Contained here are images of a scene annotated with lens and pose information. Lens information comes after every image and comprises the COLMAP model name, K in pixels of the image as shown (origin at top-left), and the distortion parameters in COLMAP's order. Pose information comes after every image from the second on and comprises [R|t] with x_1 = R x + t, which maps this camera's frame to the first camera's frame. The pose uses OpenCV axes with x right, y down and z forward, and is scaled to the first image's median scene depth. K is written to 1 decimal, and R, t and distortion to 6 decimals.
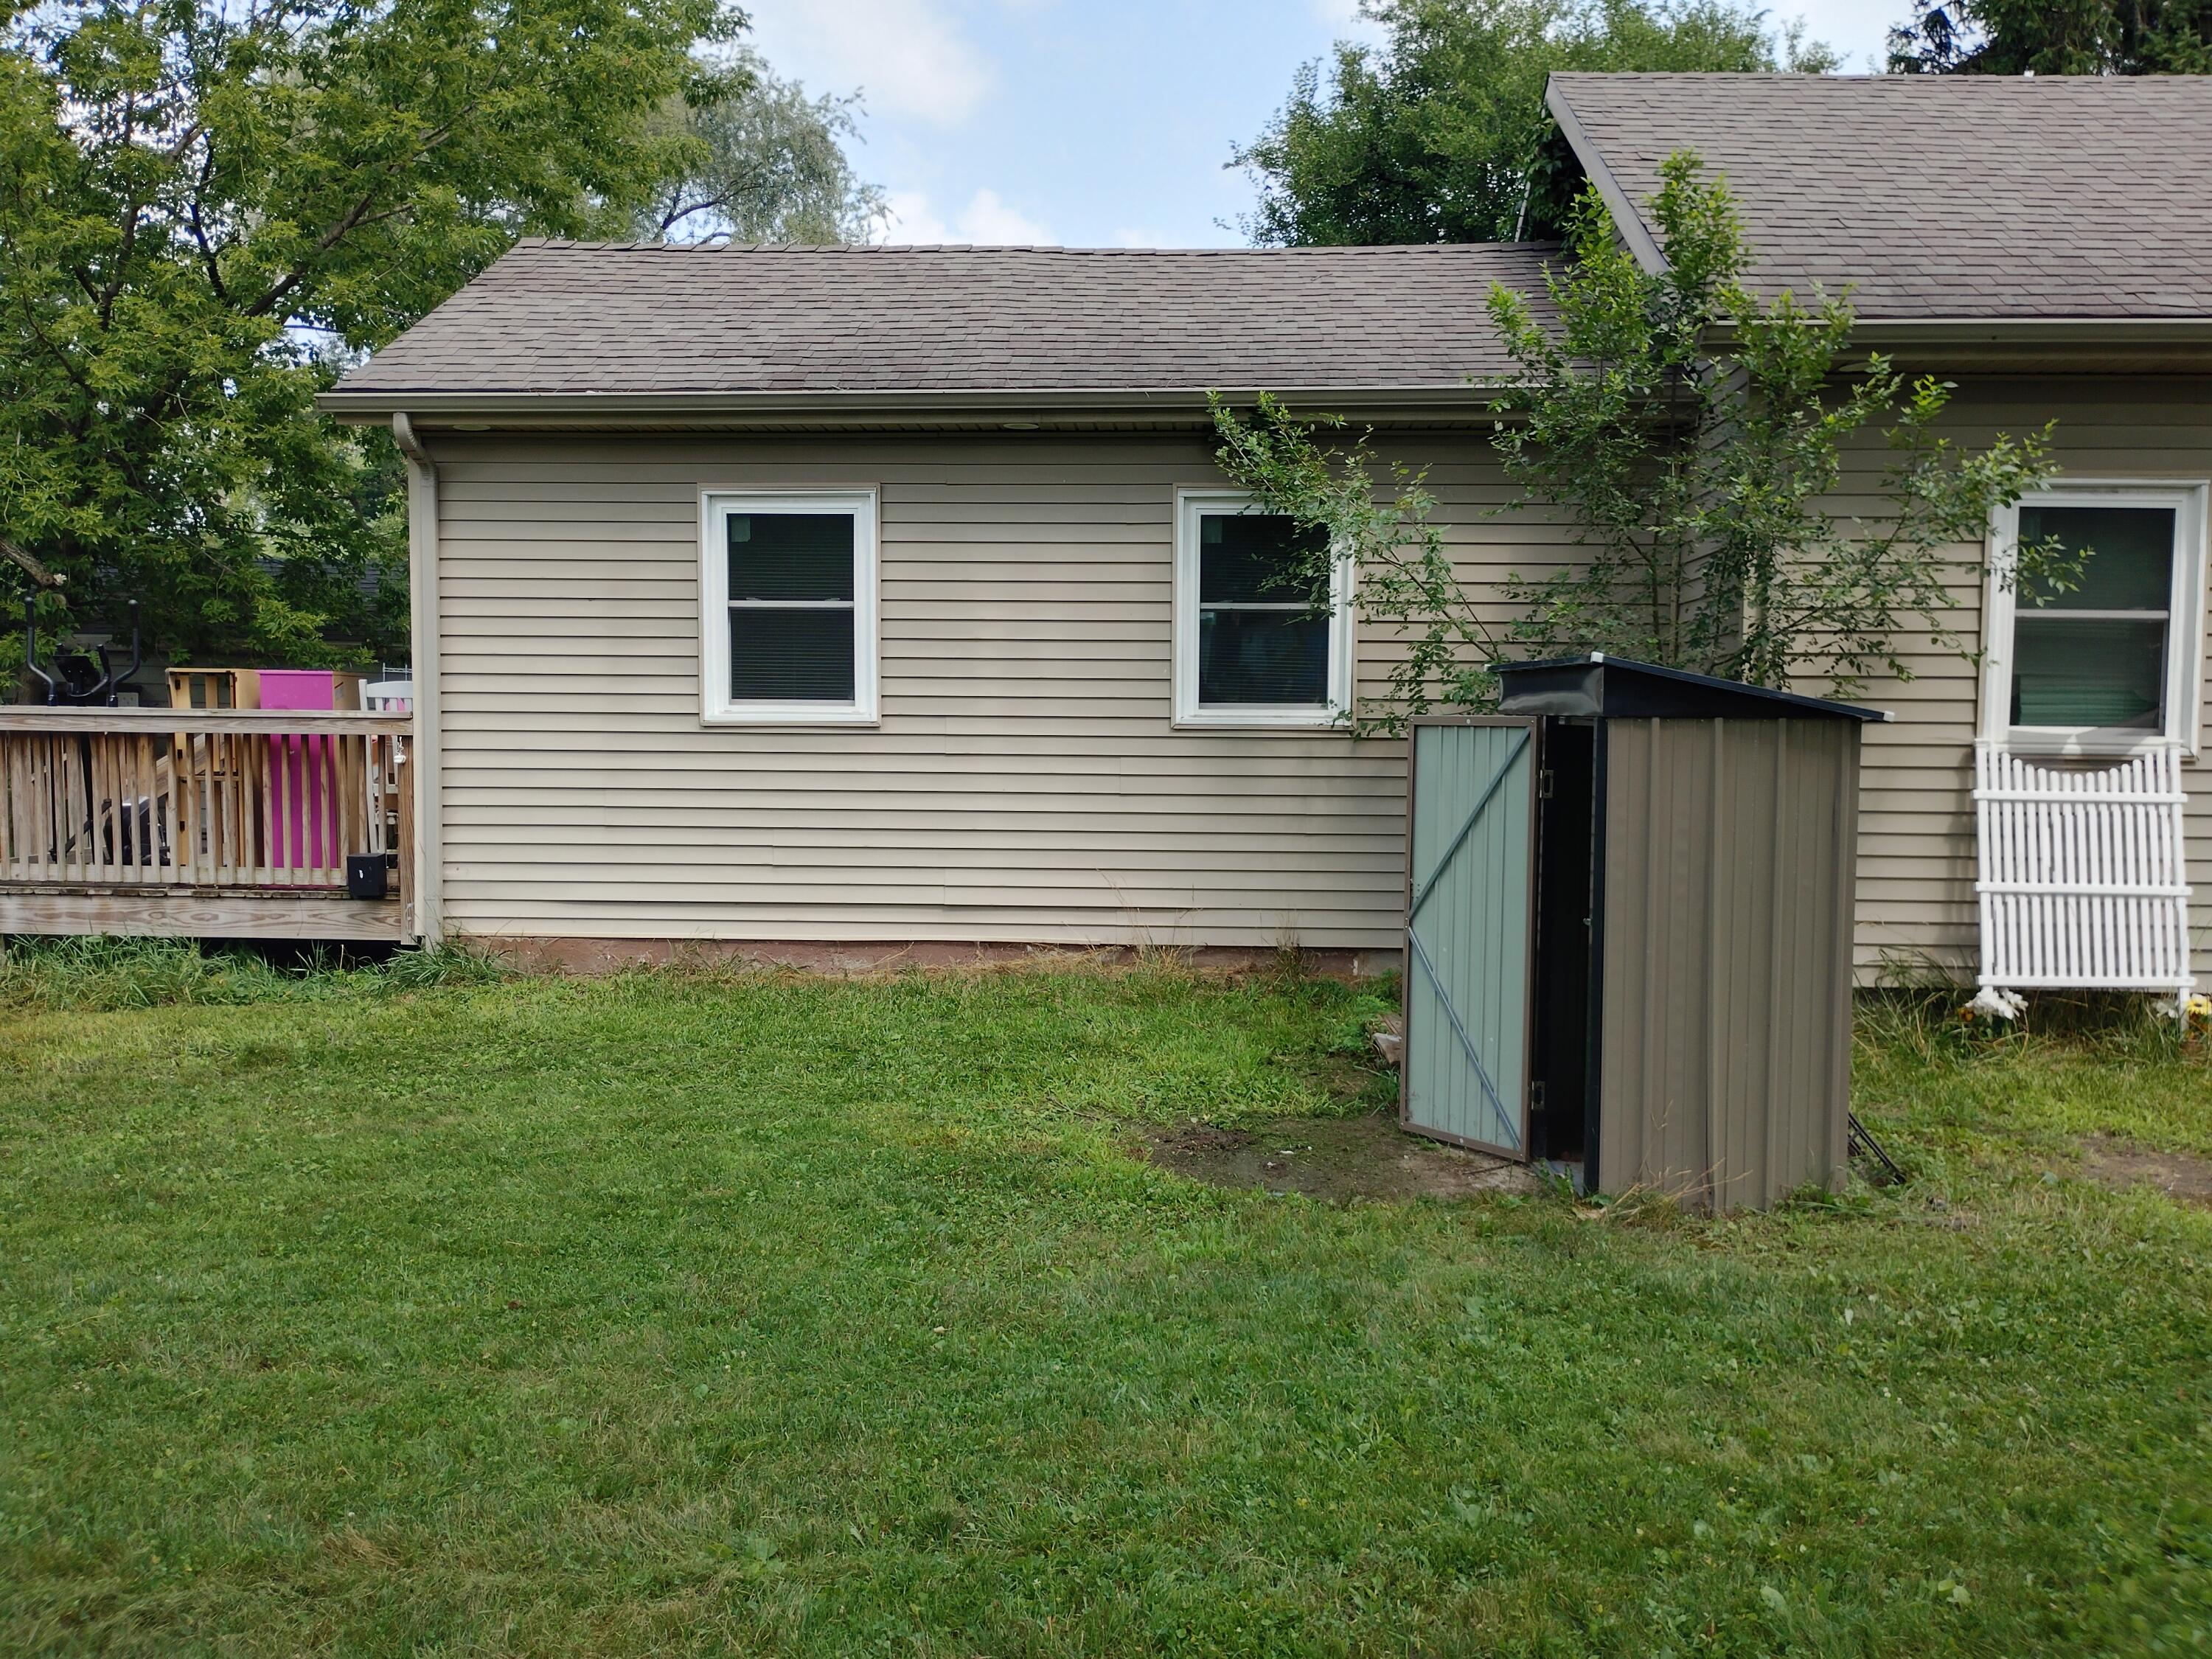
lens RADIAL K [[1720.8, 0, 1106.0], [0, 1720.8, 829.5], [0, 0, 1]] dist [0.004961, -0.000473]
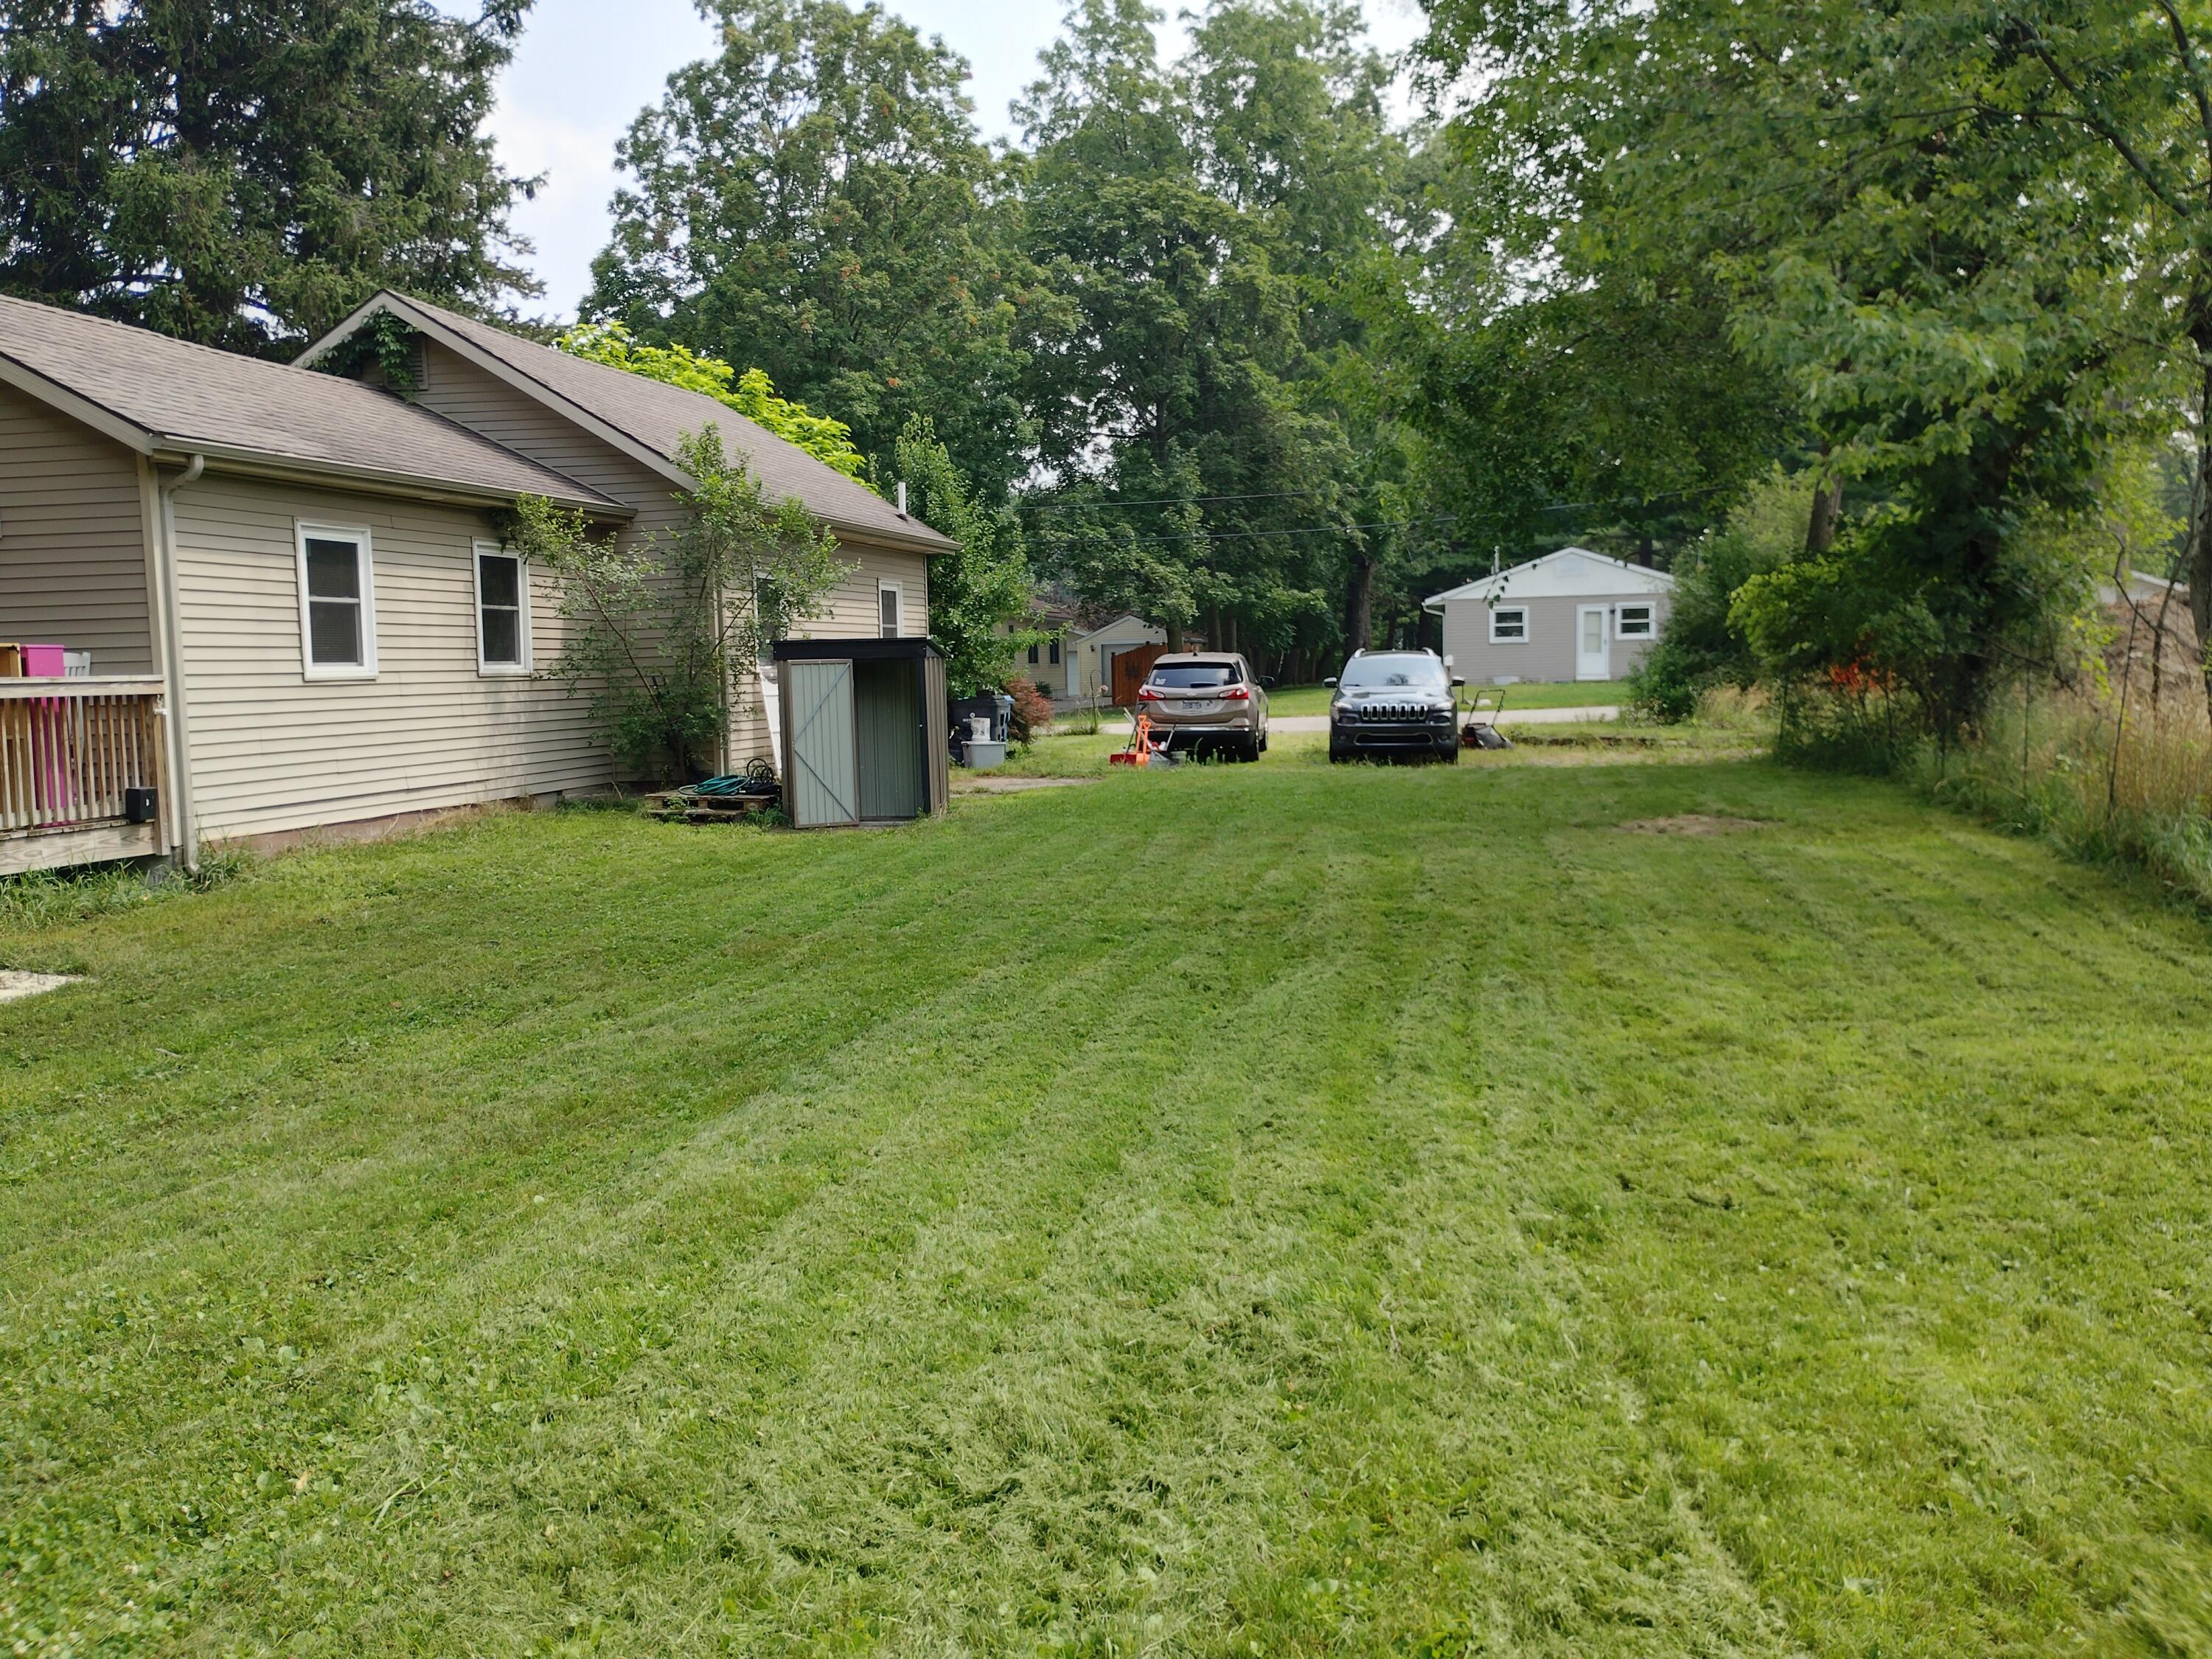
lens RADIAL K [[1753.9, 0, 1029.5], [0, 1753.9, 802.8], [0, 0, 1]] dist [0.081802, -0.106626]
pose [[0.220022, -0.090732, 0.971266, -1.580995], [0.087727, 0.993471, 0.072934, -0.012955], [-0.971542, 0.069159, 0.226545, 0.061163]]
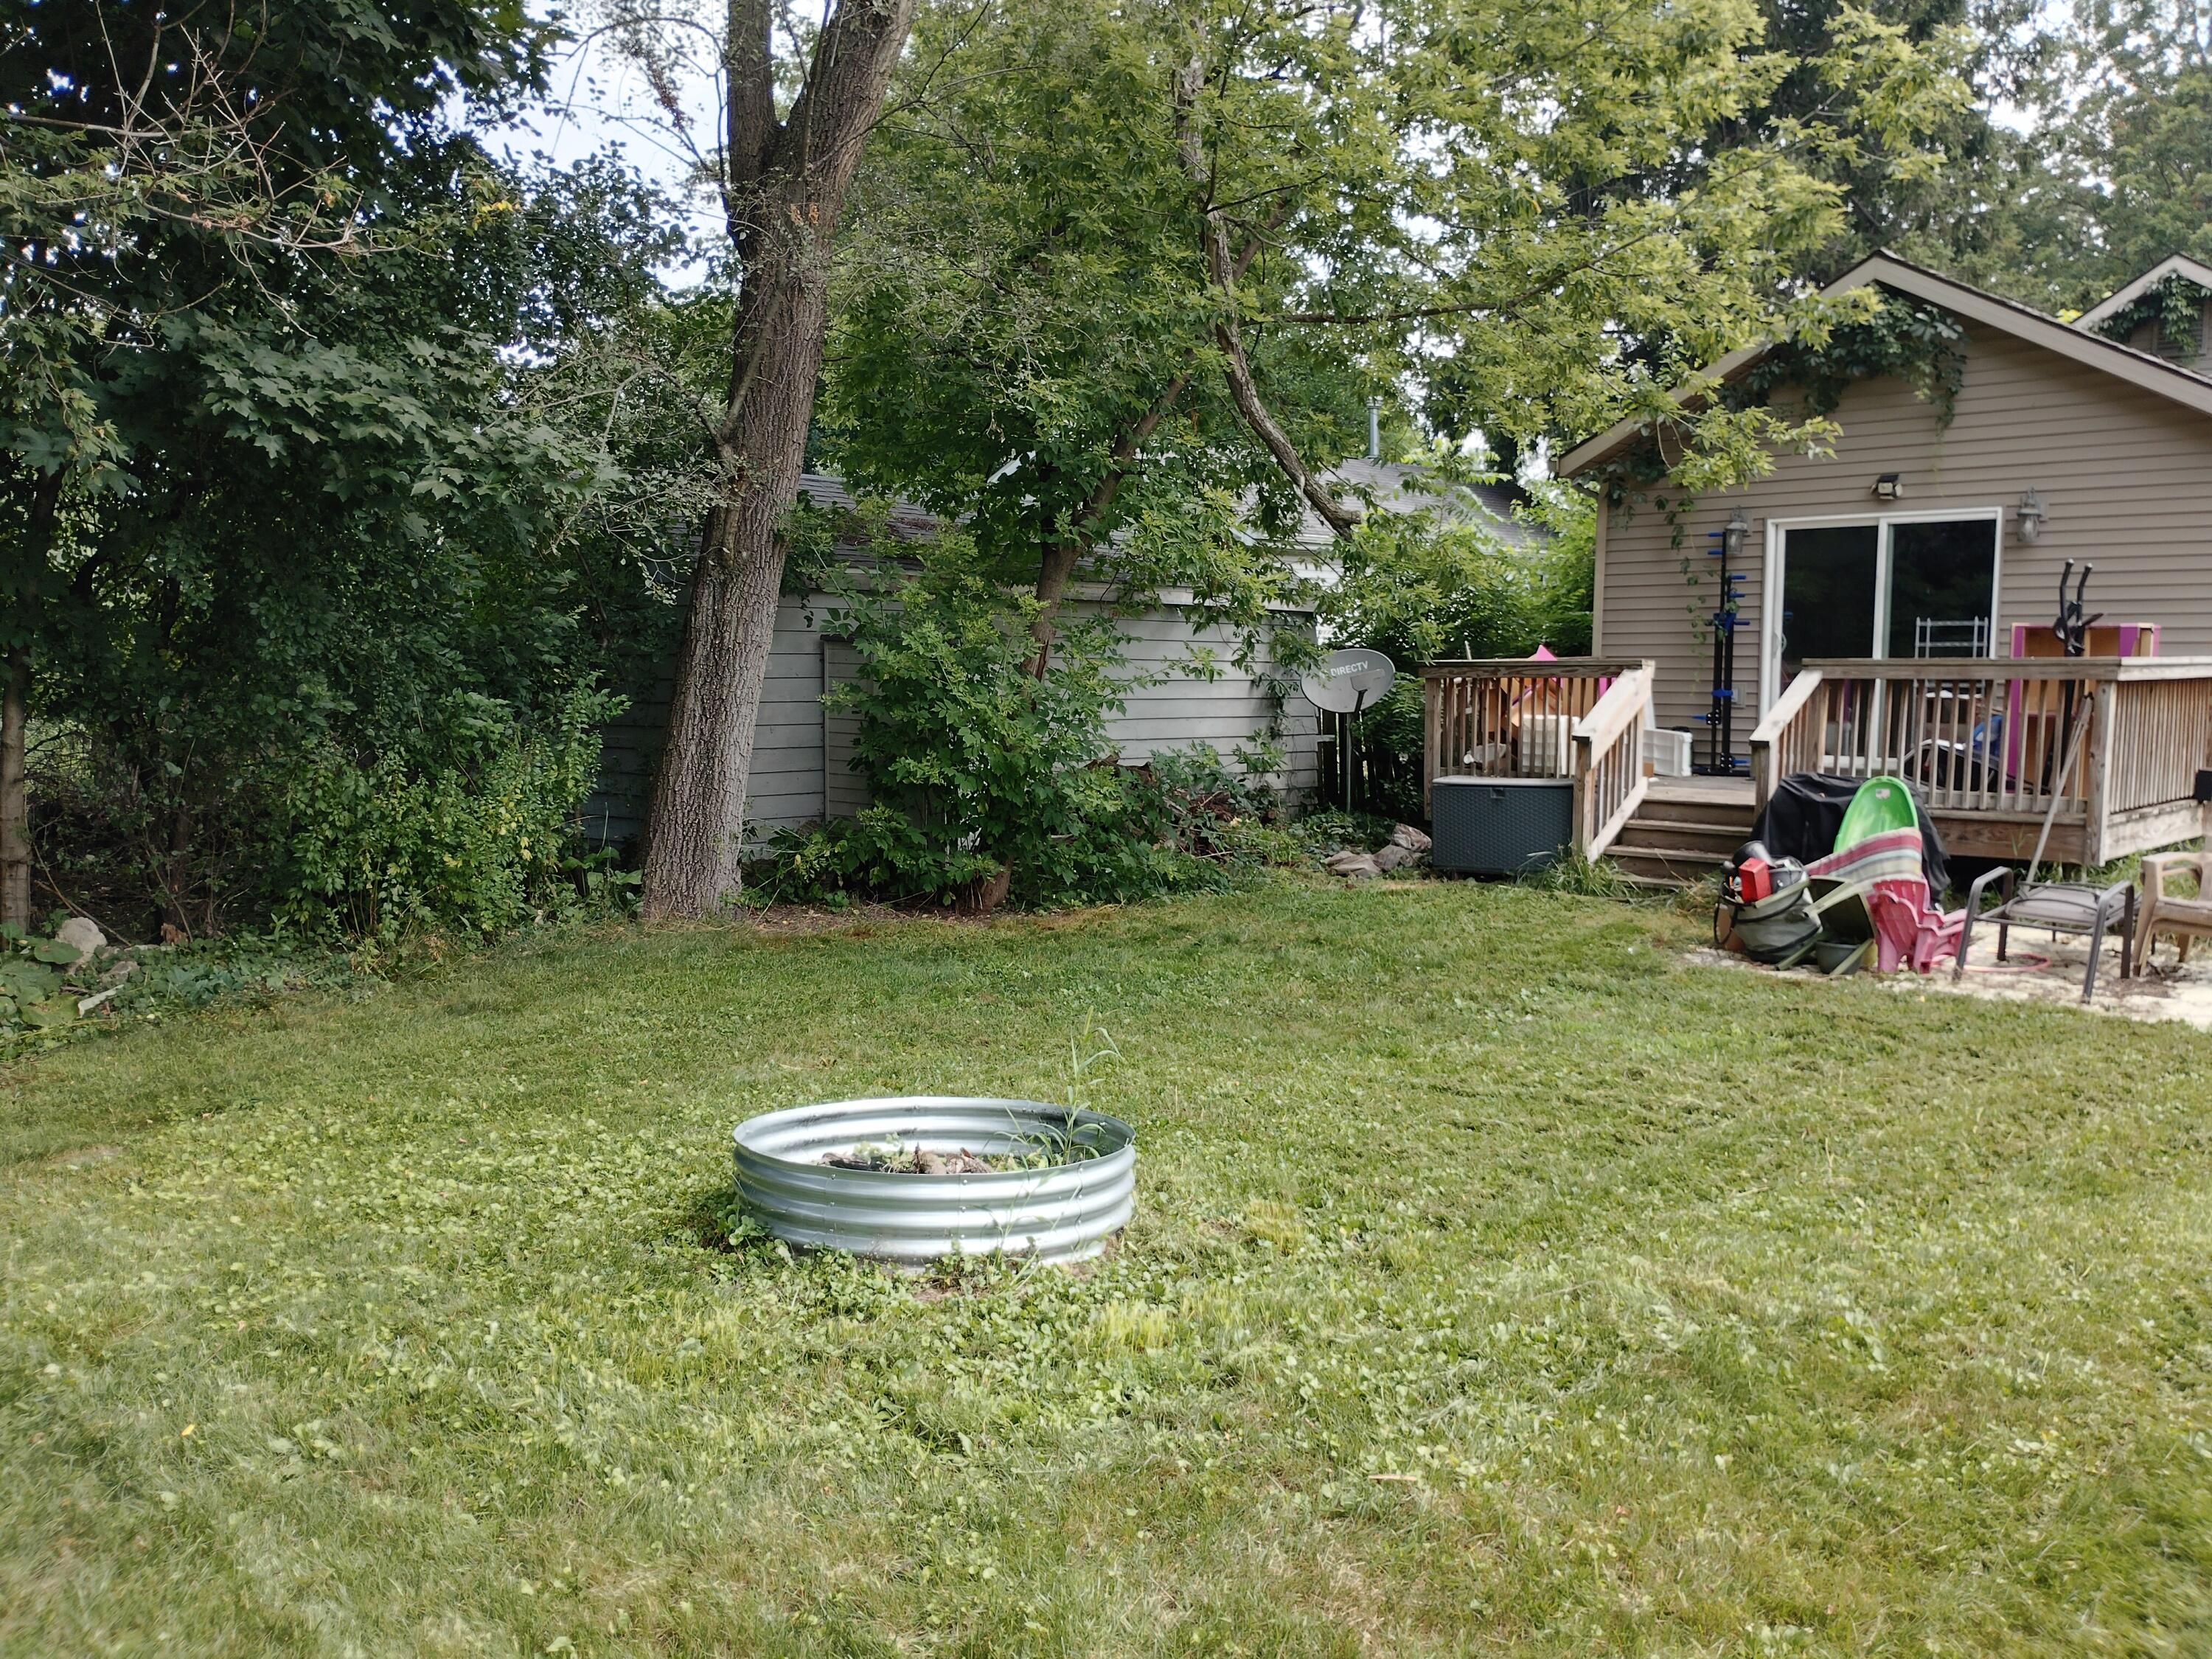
lens RADIAL K [[1742.3, 0, 1215.1], [0, 1742.3, 822.7], [0, 0, 1]] dist [0.061605, -0.096107]
pose [[0.684248, -0.084054, 0.724389, -1.904814], [0.054009, 0.996448, 0.064606, -0.071378], [-0.727247, -0.005083, 0.686357, 0.652257]]
